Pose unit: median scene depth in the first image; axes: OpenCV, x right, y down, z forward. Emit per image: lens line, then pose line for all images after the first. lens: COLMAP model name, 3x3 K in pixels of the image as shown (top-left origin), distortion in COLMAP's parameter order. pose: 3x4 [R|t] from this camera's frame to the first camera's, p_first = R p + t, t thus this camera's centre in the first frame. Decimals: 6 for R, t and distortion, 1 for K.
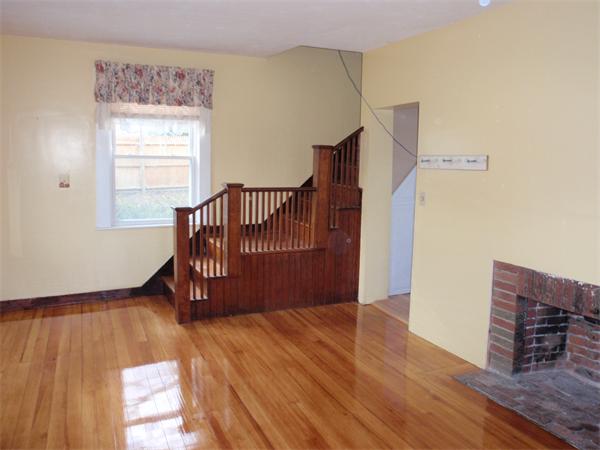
lens RADIAL K [[486.1, 0, 300.0], [0, 486.1, 225.0], [0, 0, 1]] dist [-0.069661, 0.006841]
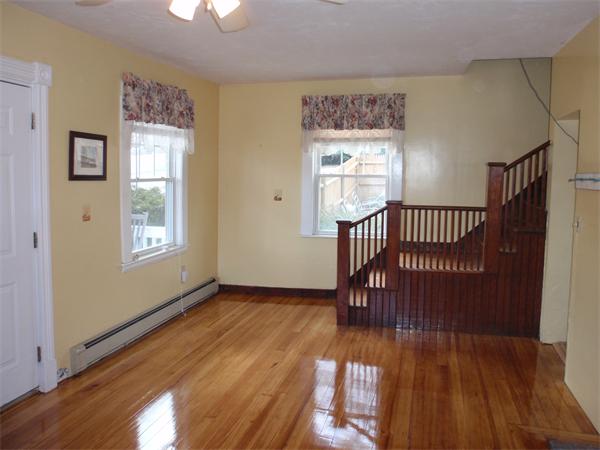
lens RADIAL K [[486.1, 0, 300.0], [0, 486.1, 225.0], [0, 0, 1]] dist [-0.069661, 0.006841]
pose [[0.779632, 0.054550, -0.623858, 0.338343], [-0.076752, 0.997012, -0.008738, -0.007847], [0.621517, 0.054695, 0.781489, 0.053177]]
